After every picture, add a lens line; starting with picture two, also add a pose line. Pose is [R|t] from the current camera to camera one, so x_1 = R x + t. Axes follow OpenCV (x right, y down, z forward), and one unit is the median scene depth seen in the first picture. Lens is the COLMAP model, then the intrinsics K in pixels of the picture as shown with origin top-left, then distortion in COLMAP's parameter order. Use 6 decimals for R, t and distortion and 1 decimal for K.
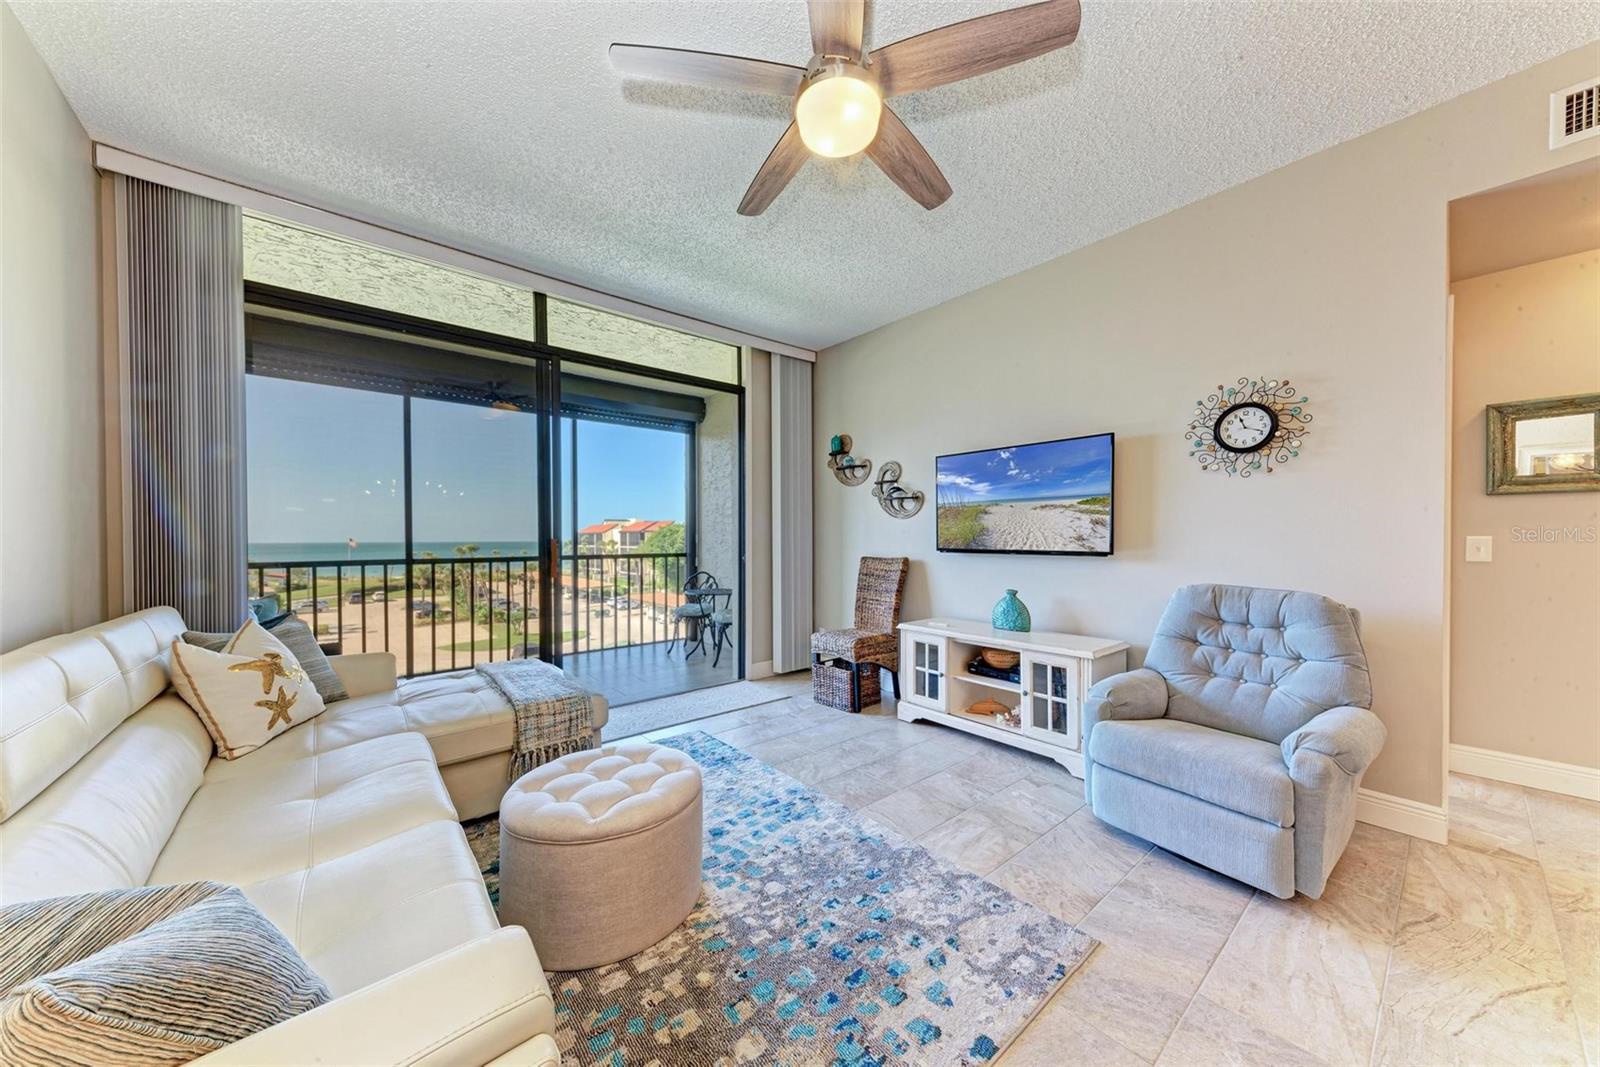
lens RADIAL K [[537.5, 0, 815.9], [0, 537.5, 543.3], [0, 0, 1]] dist [0.011349, -0.000026]
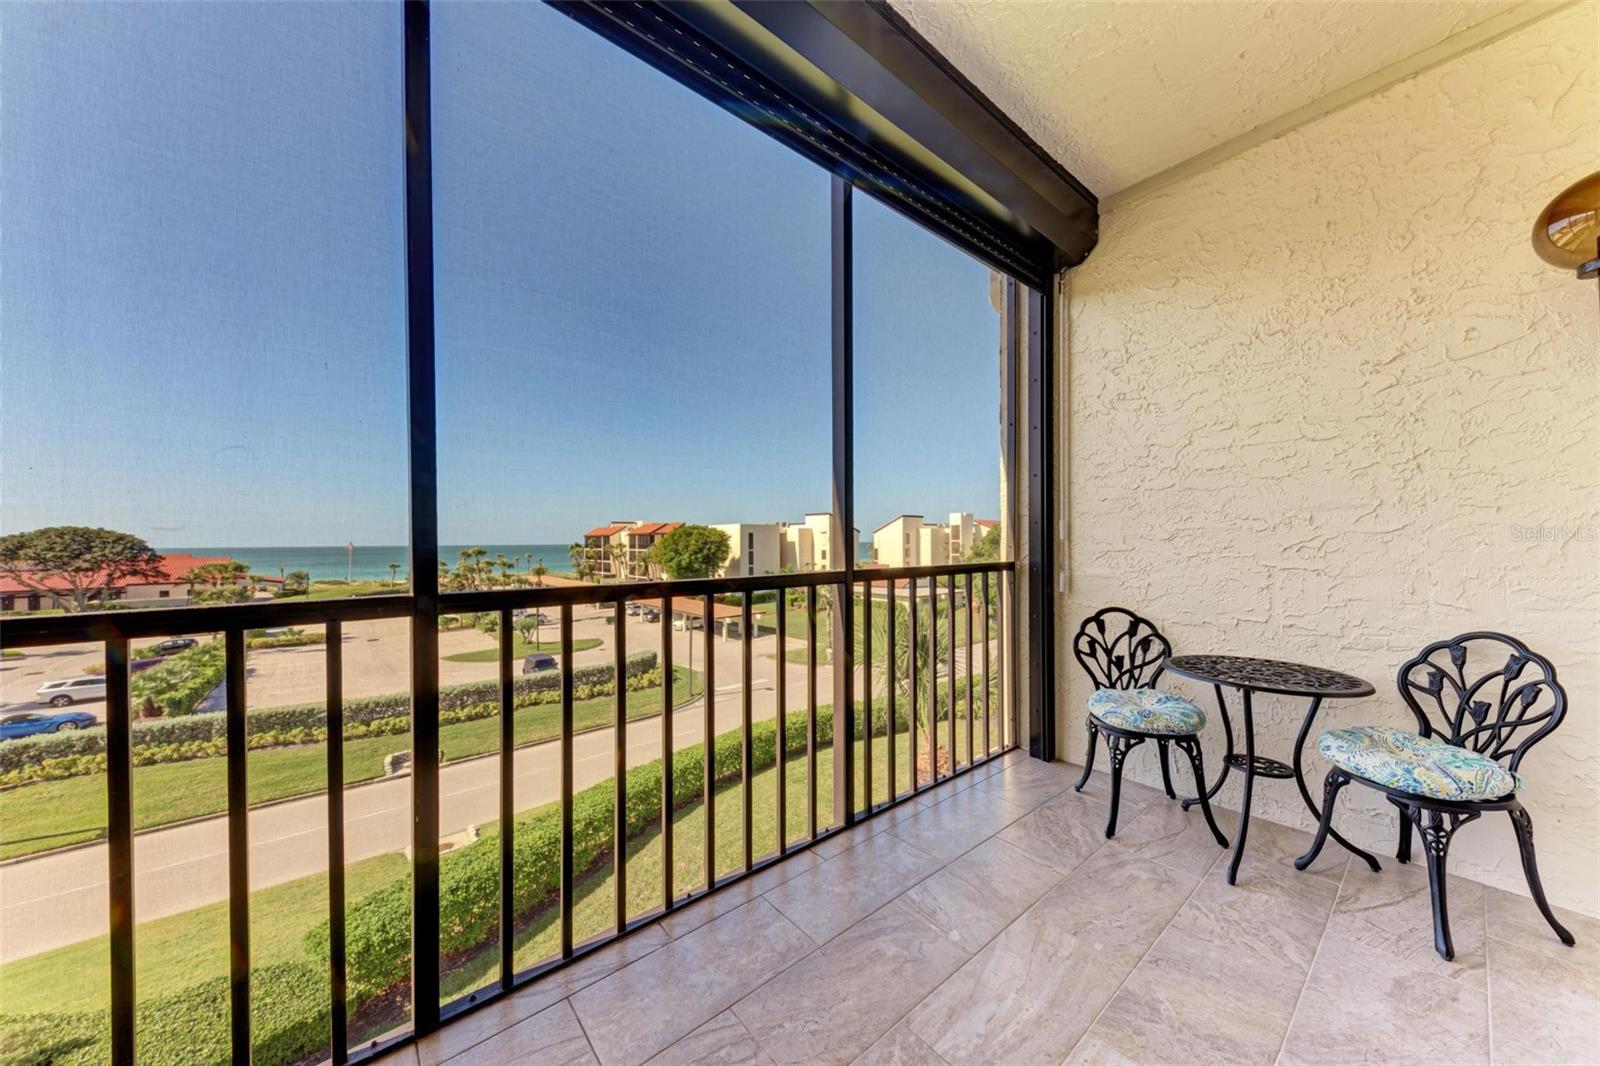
lens RADIAL K [[544.0, 0, 831.4], [0, 544.0, 558.5], [0, 0, 1]] dist [0.013492, -0.000008]
pose [[0.999947, 0.000495, 0.010293, -1.320768], [-0.000693, 0.999814, 0.019281, 0.016920], [-0.010282, -0.019287, 0.999761, 1.735493]]
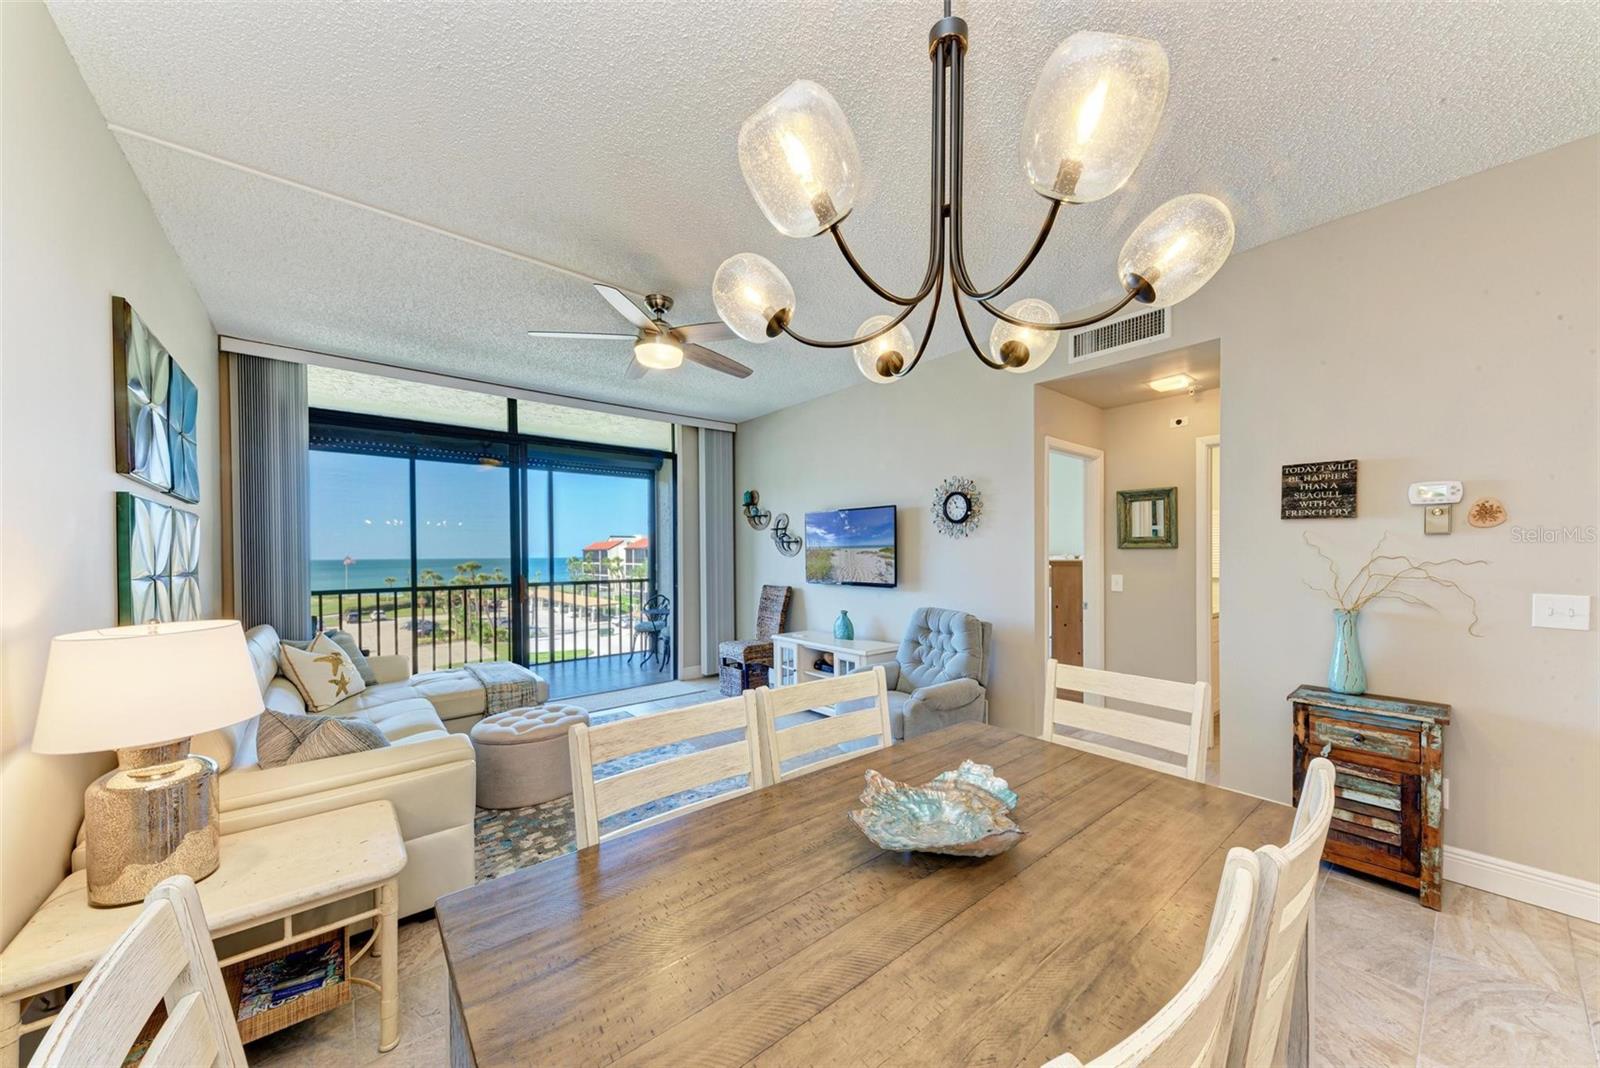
lens RADIAL K [[544.0, 0, 831.4], [0, 544.0, 559.5], [0, 0, 1]] dist [0.013492, -0.000008]
pose [[0.999918, -0.003551, 0.012311, 0.320354], [0.003552, 0.999994, -0.000088, -0.049695], [-0.012311, 0.000132, 0.999924, -0.453710]]
